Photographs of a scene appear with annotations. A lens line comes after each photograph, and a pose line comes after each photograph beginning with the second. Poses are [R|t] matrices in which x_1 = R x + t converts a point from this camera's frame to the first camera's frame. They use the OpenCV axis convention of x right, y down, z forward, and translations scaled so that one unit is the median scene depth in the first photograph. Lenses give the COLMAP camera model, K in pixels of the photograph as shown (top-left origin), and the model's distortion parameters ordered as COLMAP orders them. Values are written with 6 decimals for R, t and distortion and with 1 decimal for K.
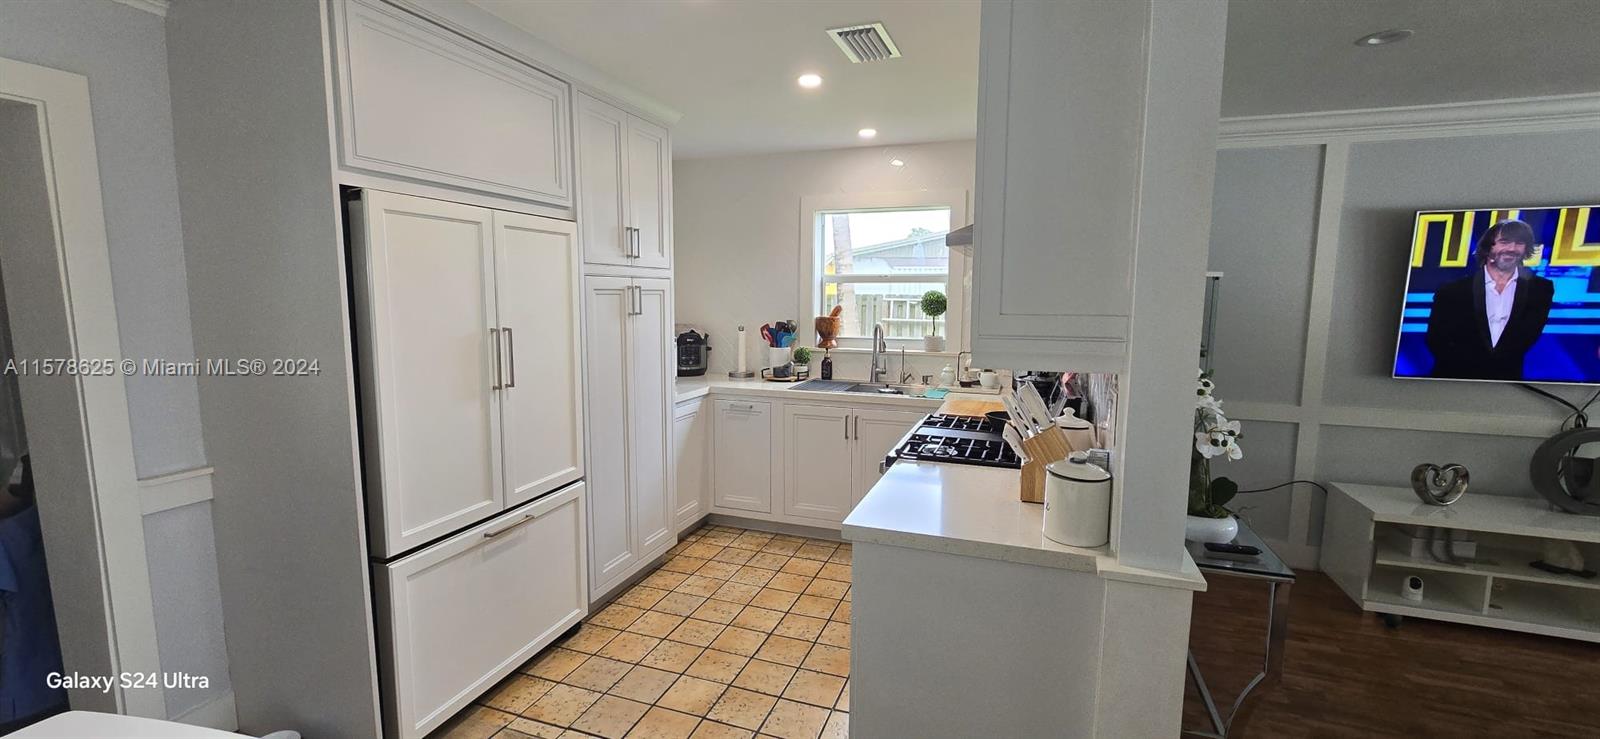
lens RADIAL K [[659.6, 0, 807.1], [0, 659.6, 373.8], [0, 0, 1]] dist [-0.000425, -0.000779]
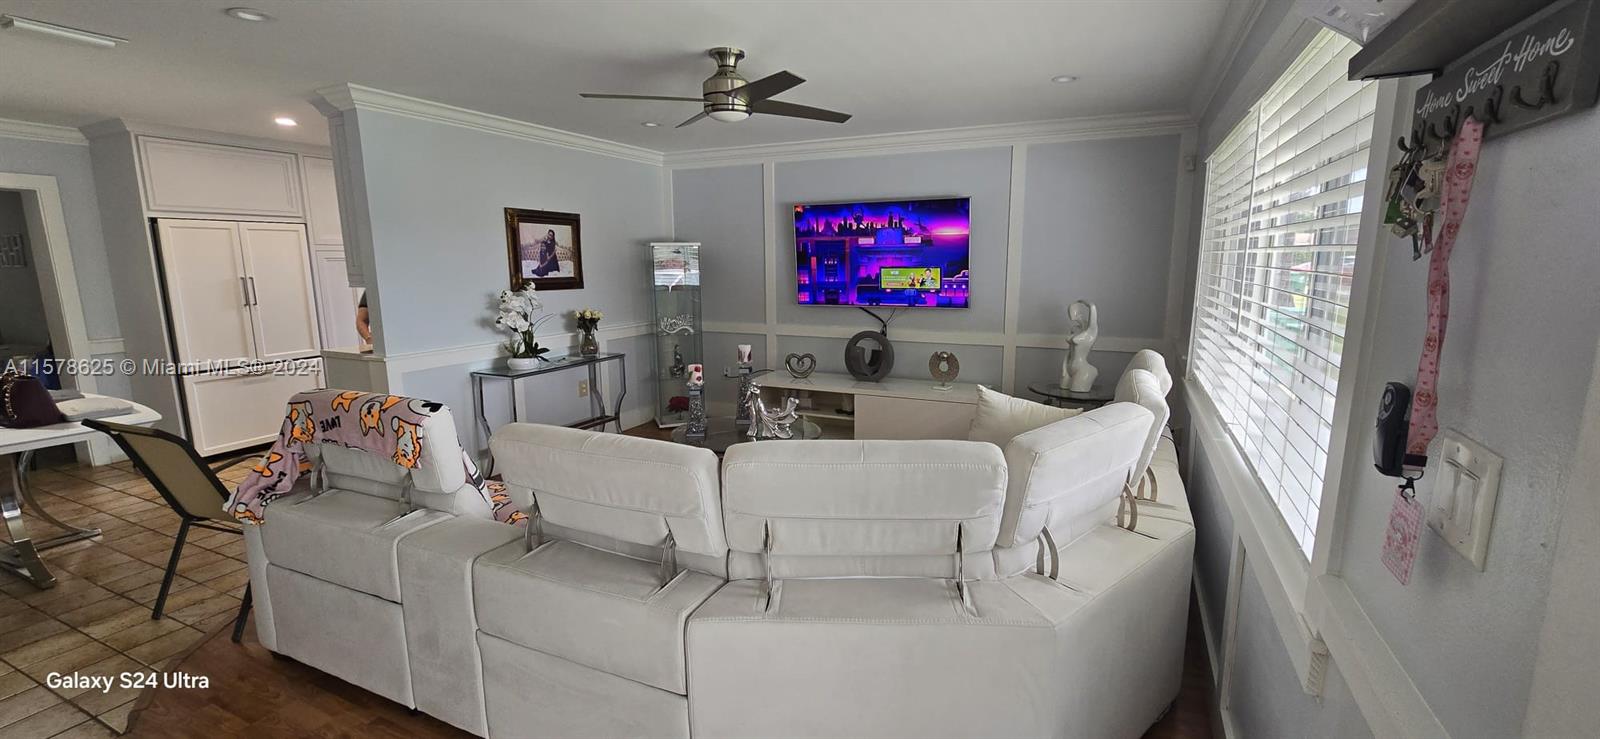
lens RADIAL K [[659.6, 0, 800.6], [0, 659.6, 368.2], [0, 0, 1]] dist [-0.000425, -0.000779]
pose [[0.994498, 0.004068, -0.104675, 1.107491], [0.000526, 0.999039, 0.043822, 0.095157], [0.104753, -0.043636, 0.993541, -0.681821]]
